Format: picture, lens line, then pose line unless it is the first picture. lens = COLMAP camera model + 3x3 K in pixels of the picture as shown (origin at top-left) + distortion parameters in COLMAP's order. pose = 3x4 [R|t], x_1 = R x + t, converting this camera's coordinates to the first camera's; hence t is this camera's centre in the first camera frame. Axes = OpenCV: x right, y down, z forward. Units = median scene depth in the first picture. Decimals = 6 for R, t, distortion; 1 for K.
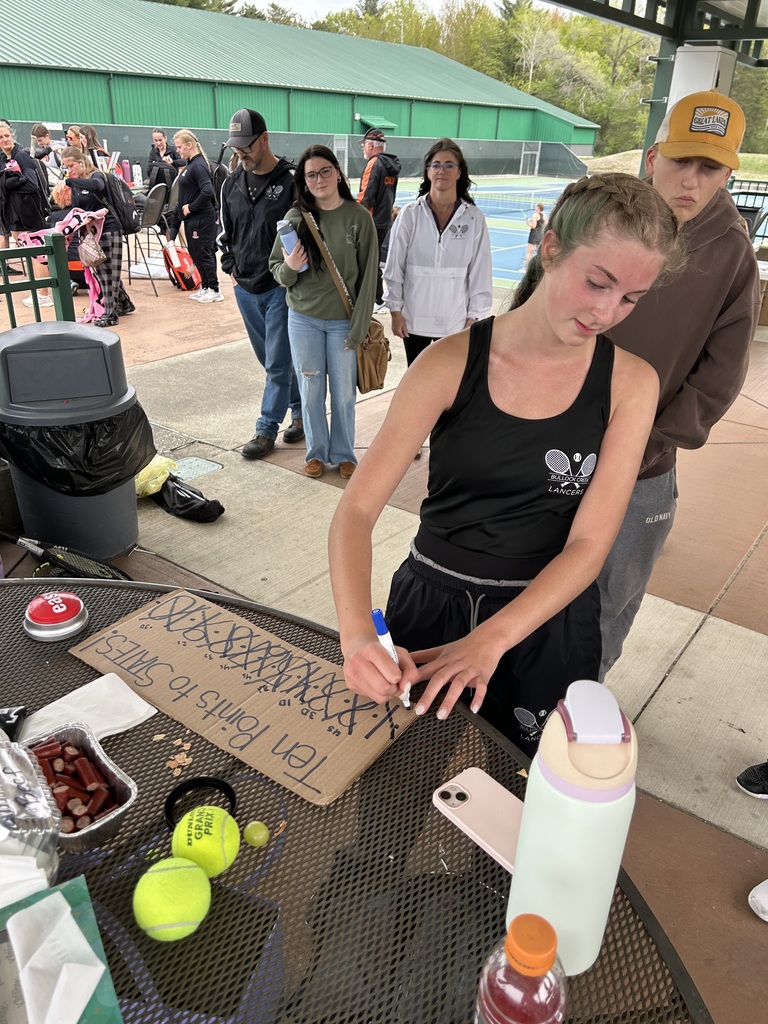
lens RADIAL K [[766.8, 0, 385.7], [0, 766.8, 512.9], [0, 0, 1]] dist [0.040117, -0.000674]
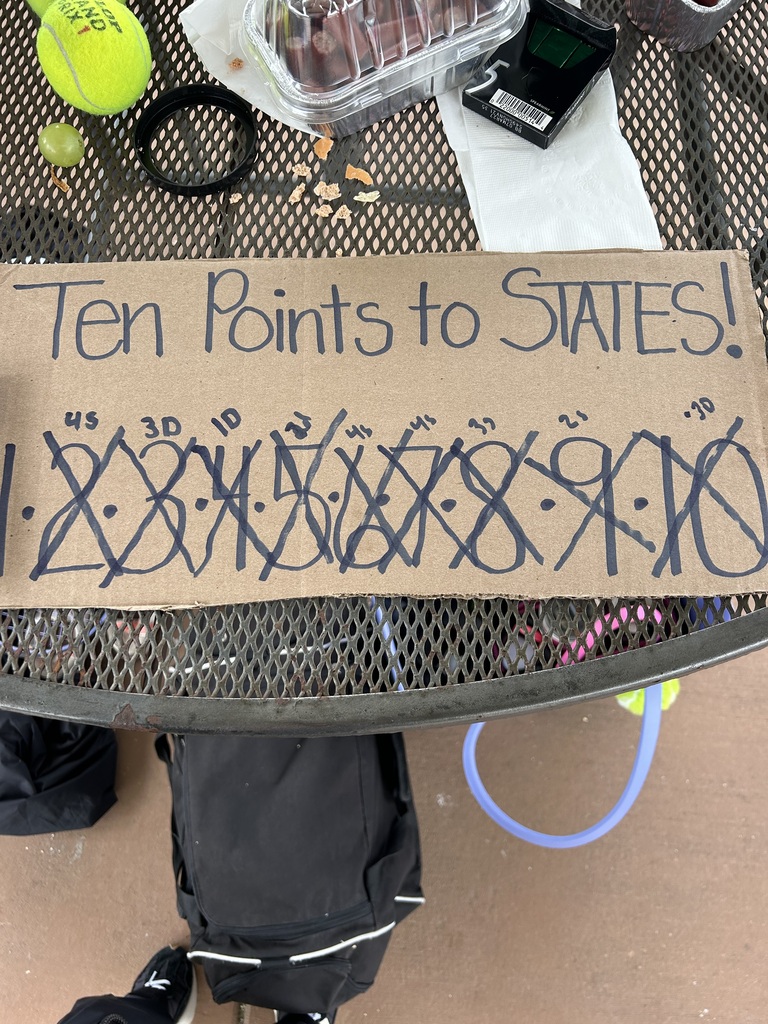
lens RADIAL K [[766.8, 0, 388.1], [0, 766.8, 508.1], [0, 0, 1]] dist [0.040117, -0.000674]
pose [[-0.814213, 0.548267, -0.190946, -0.091516], [-0.291402, -0.101474, 0.951204, -0.193337], [0.502138, 0.830124, 0.242387, 0.945049]]
